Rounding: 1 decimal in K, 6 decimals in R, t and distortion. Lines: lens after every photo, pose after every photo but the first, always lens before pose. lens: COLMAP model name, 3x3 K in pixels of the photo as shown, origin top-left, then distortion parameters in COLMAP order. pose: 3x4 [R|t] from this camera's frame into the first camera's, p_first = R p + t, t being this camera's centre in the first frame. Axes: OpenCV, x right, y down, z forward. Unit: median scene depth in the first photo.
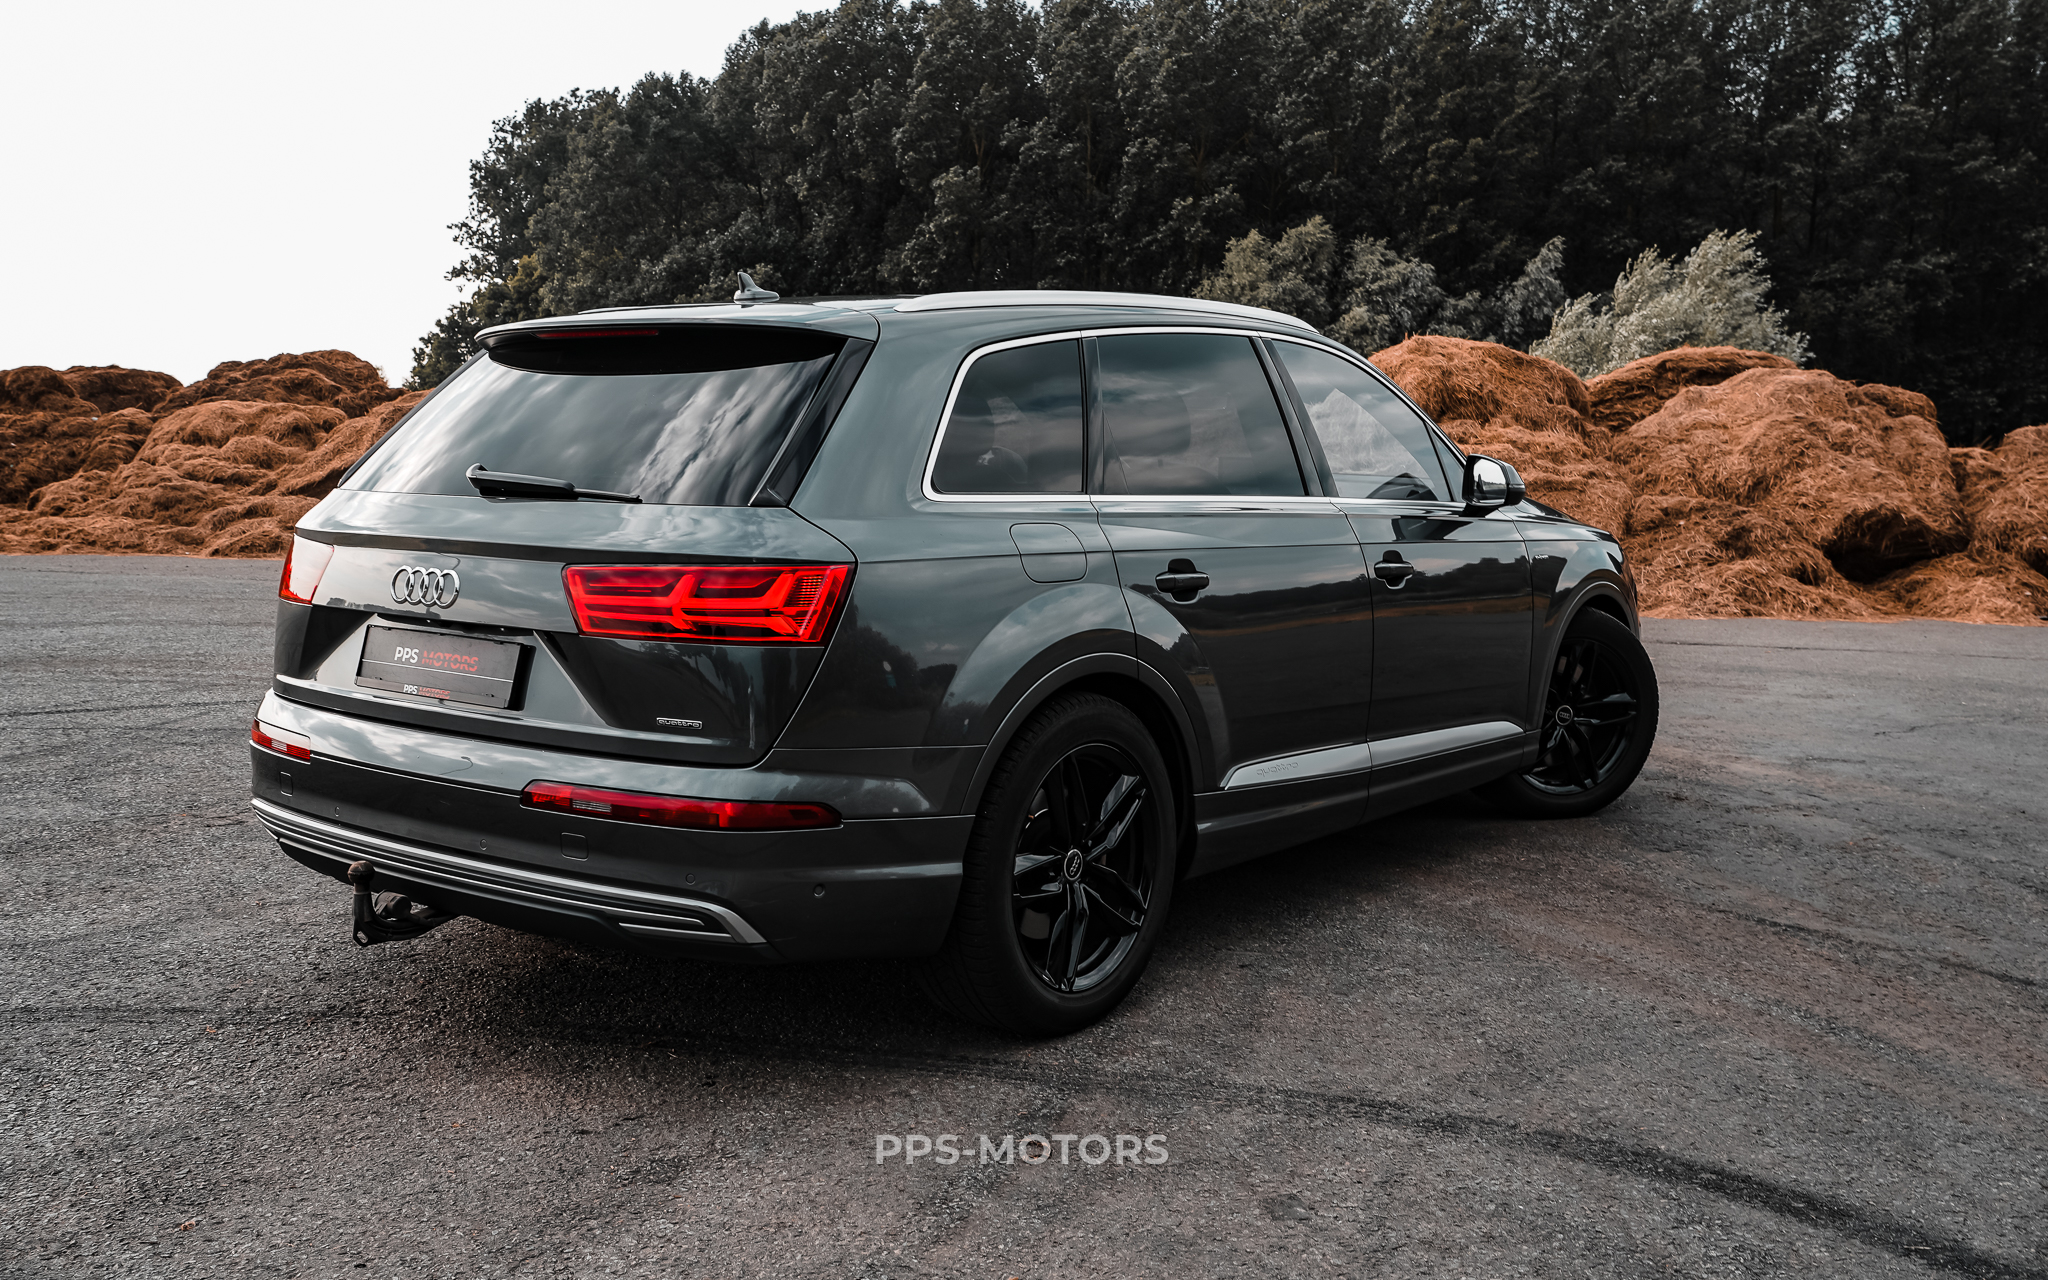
lens RADIAL K [[1860.1, 0, 1038.8], [0, 1860.1, 634.6], [0, 0, 1]] dist [0.016382, 0.011505]
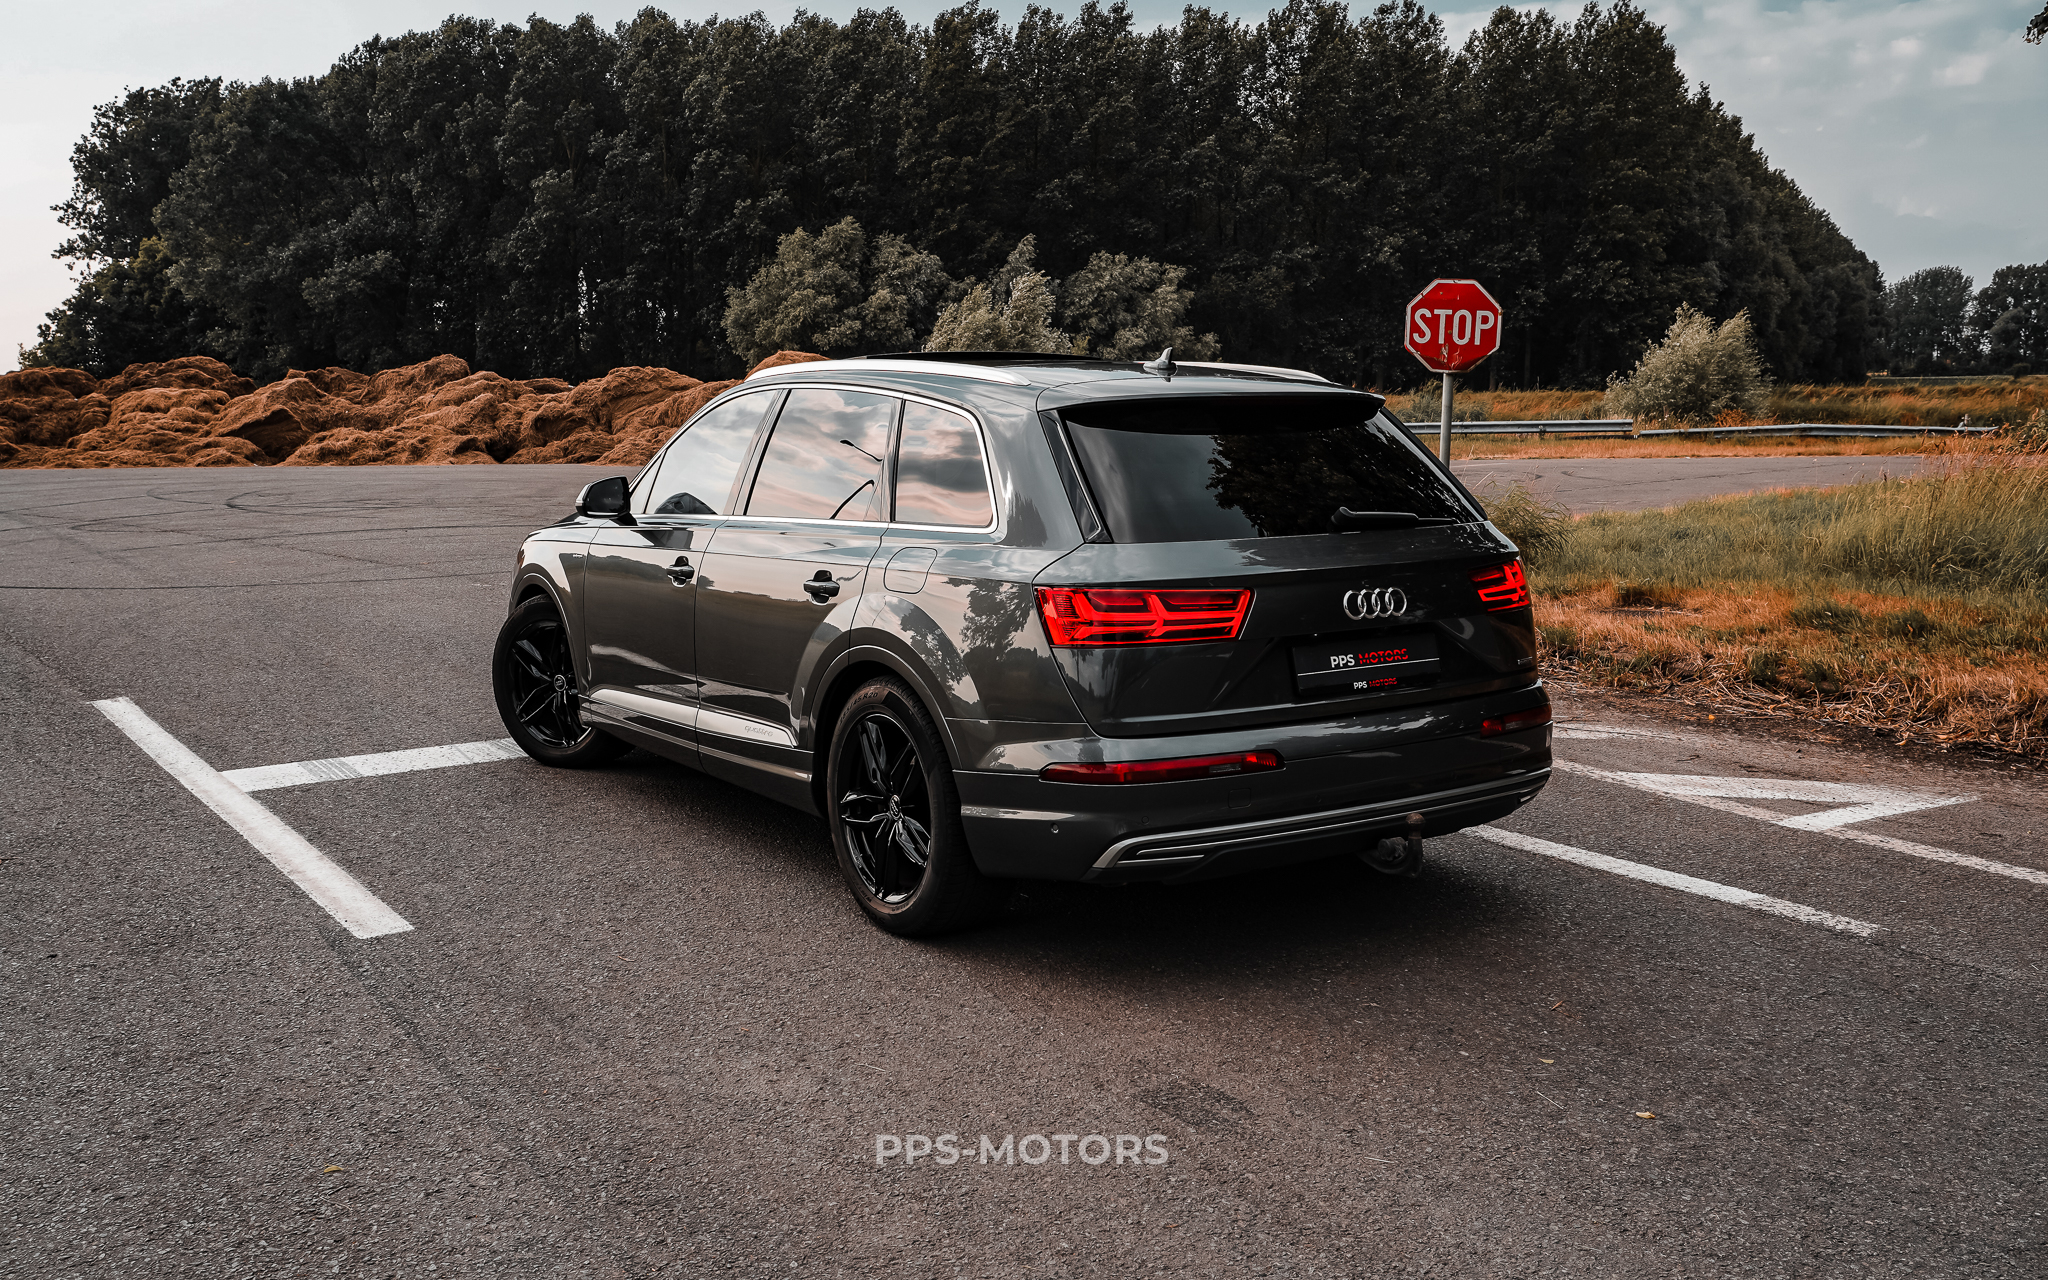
lens RADIAL K [[1834.7, 0, 1040.0], [0, 1834.7, 646.4], [0, 0, 1]] dist [0.007583, -0.006028]
pose [[0.977847, -0.049458, 0.203396, 0.008565], [0.042789, 0.998397, 0.037055, 0.027439], [-0.204902, -0.027531, 0.978395, -0.265696]]
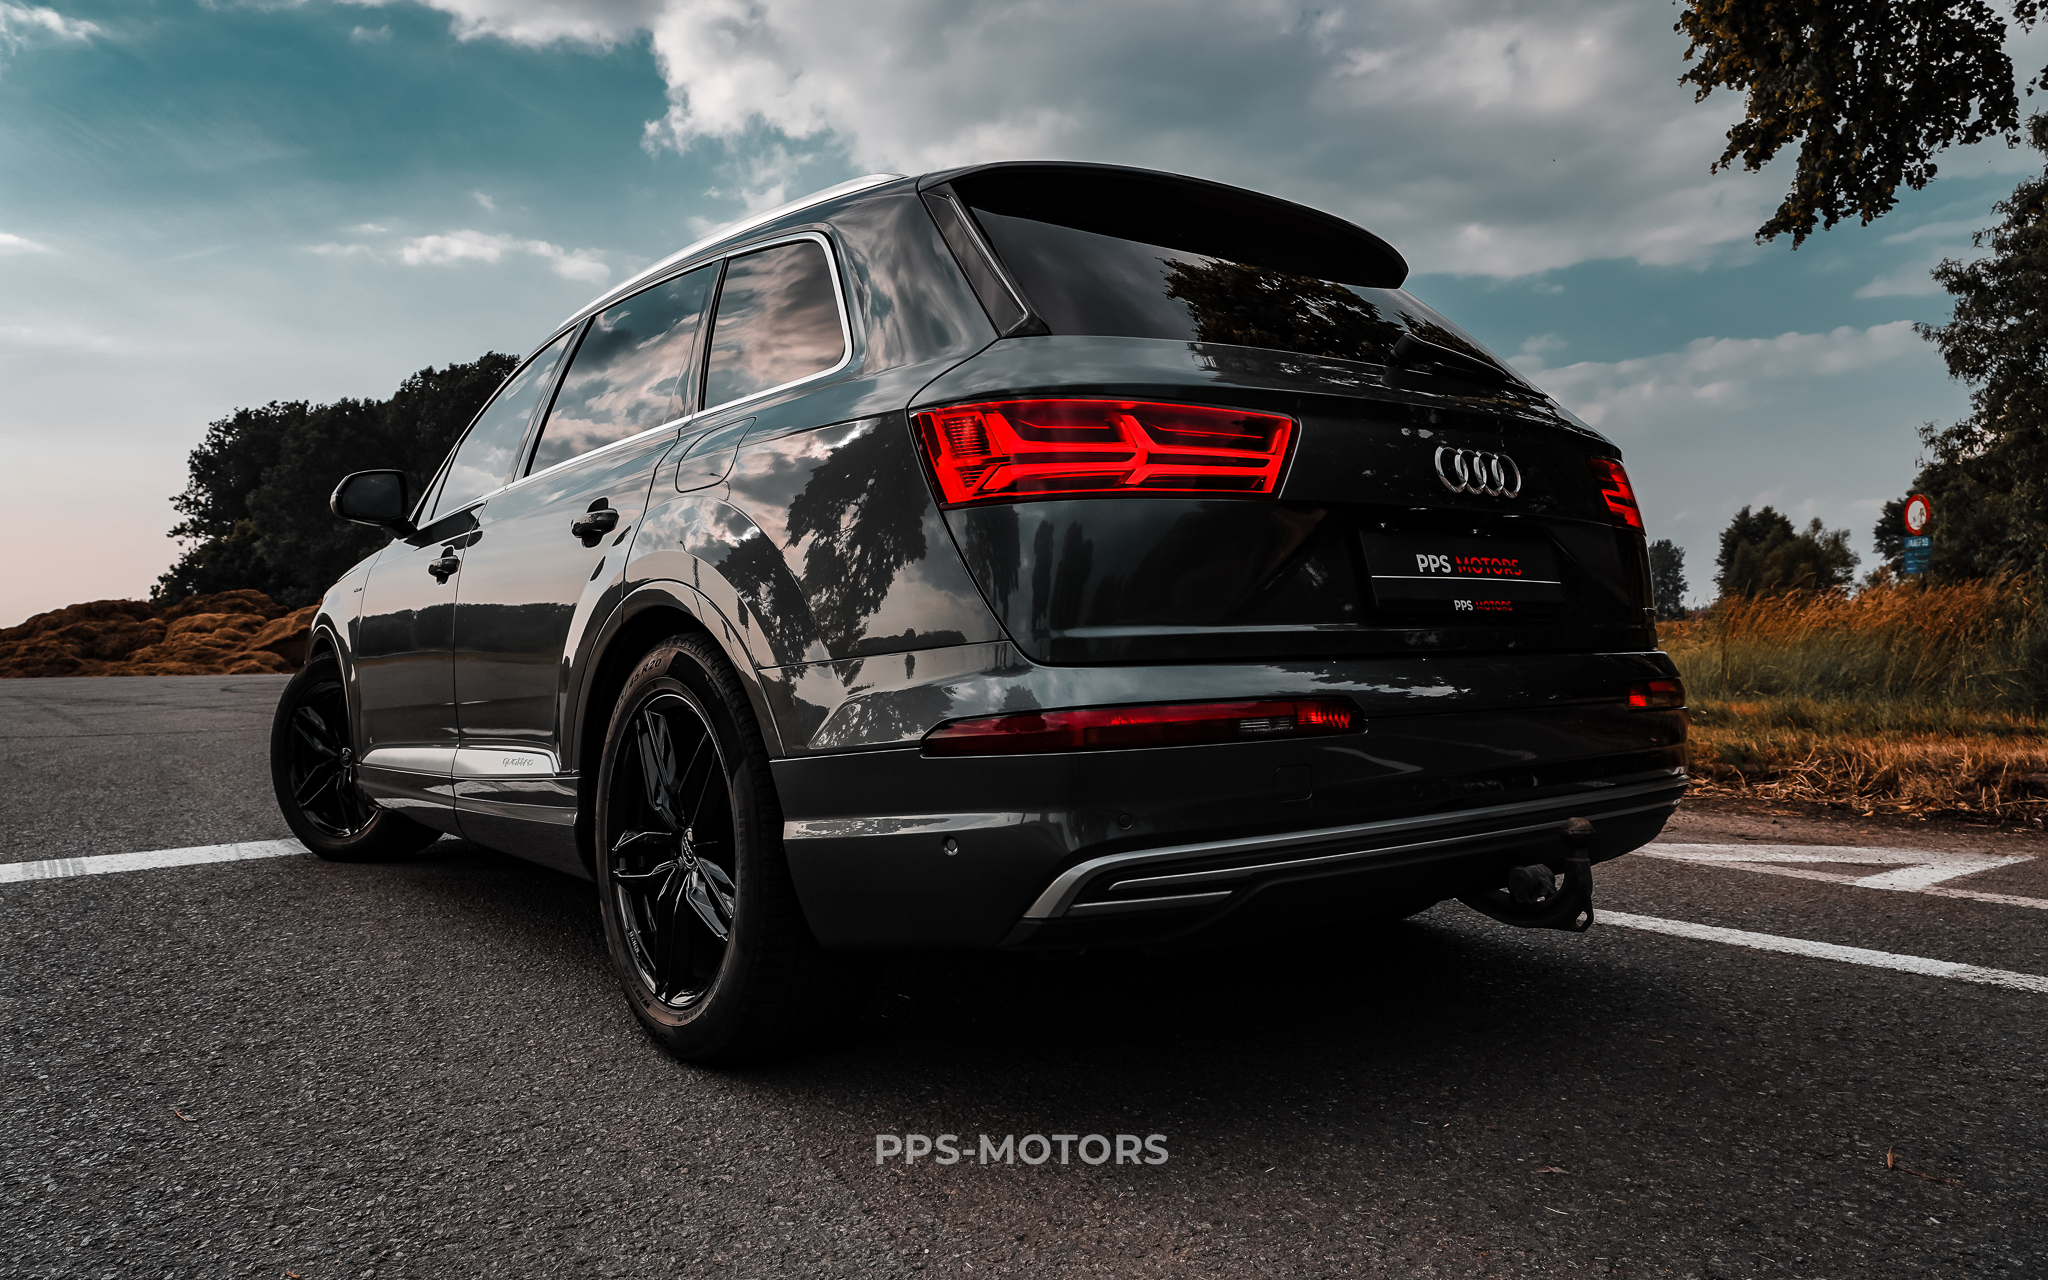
lens RADIAL K [[1388.3, 0, 1042.2], [0, 1388.3, 625.5], [0, 0, 1]] dist [-0.029916, 0.003215]
pose [[0.959024, -0.023777, 0.282326, 0.015349], [0.056397, 0.992552, -0.107981, 0.034077], [-0.277655, 0.119479, 0.953222, -0.233142]]
